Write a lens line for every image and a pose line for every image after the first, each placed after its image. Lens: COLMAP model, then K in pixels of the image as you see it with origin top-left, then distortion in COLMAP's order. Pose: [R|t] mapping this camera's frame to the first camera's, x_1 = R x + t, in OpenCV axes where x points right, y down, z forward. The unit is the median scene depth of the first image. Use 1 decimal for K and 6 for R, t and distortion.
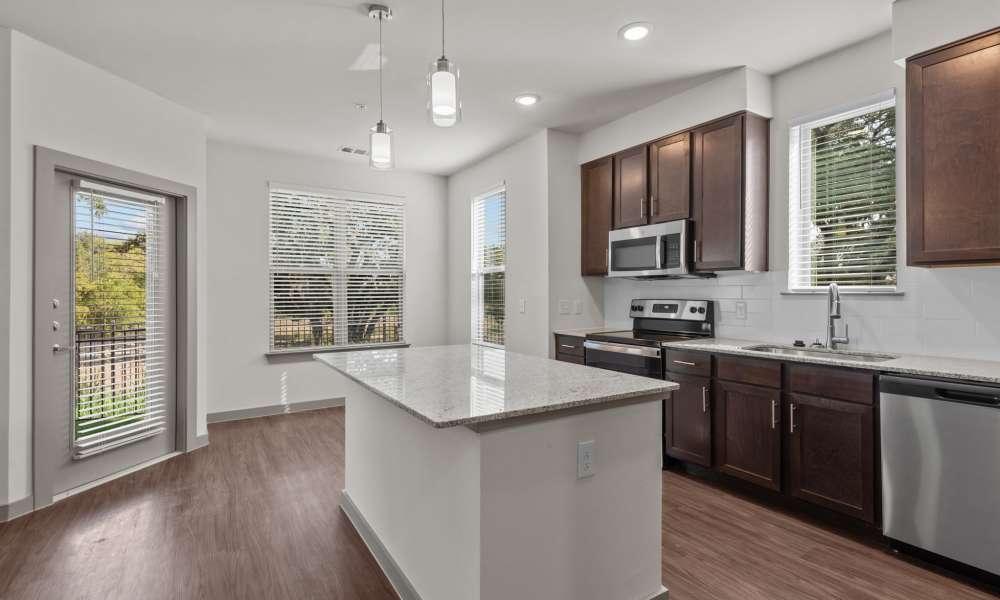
lens RADIAL K [[463.8, 0, 500.0], [0, 463.8, 300.0], [0, 0, 1]] dist [0.002138, -0.000084]
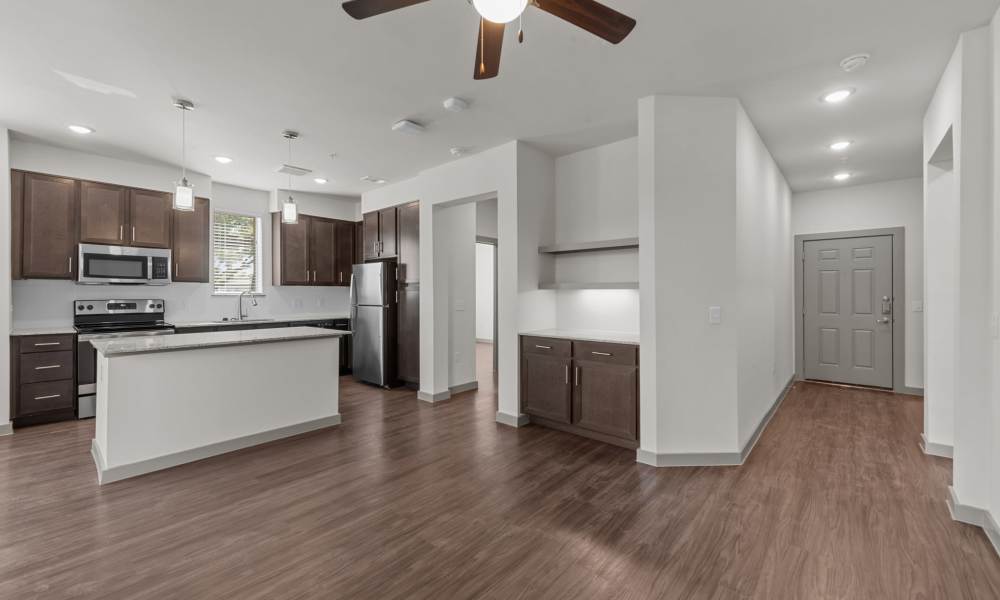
lens RADIAL K [[396.7, 0, 488.7], [0, 396.7, 299.2], [0, 0, 1]] dist [0.000007, -0.000029]
pose [[-0.255552, -0.012289, 0.966717, -1.125856], [0.013563, 0.999775, 0.016295, -0.007159], [-0.966700, 0.017275, -0.255328, 0.257154]]
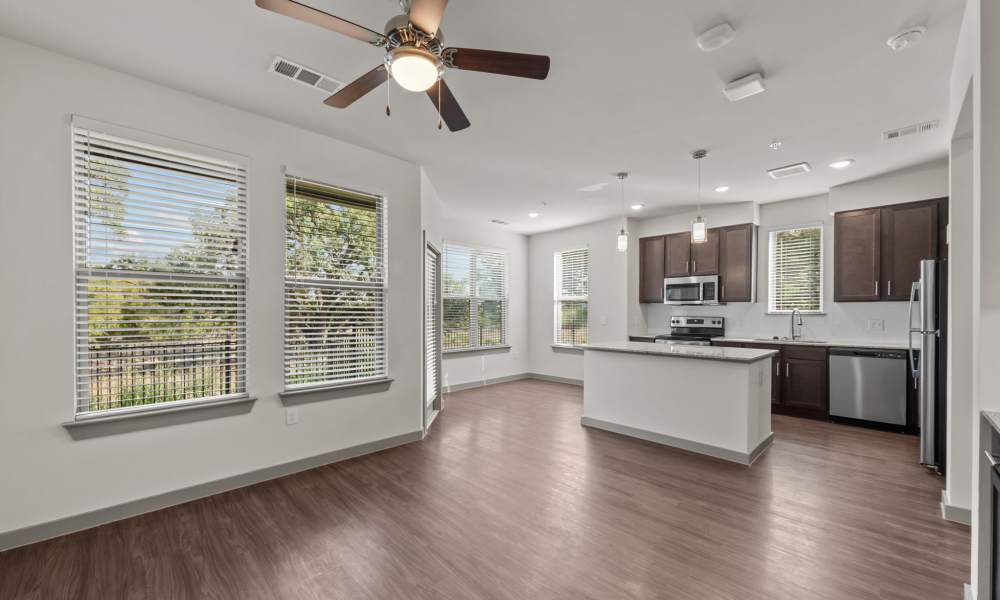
lens RADIAL K [[386.4, 0, 499.5], [0, 386.4, 319.2], [0, 0, 1]] dist [-0.000303, -0.000010]
pose [[0.983283, -0.000361, 0.182081, -0.717825], [-0.000592, 0.999986, 0.005179, 0.001334], [-0.182080, -0.005200, 0.983270, -0.378387]]
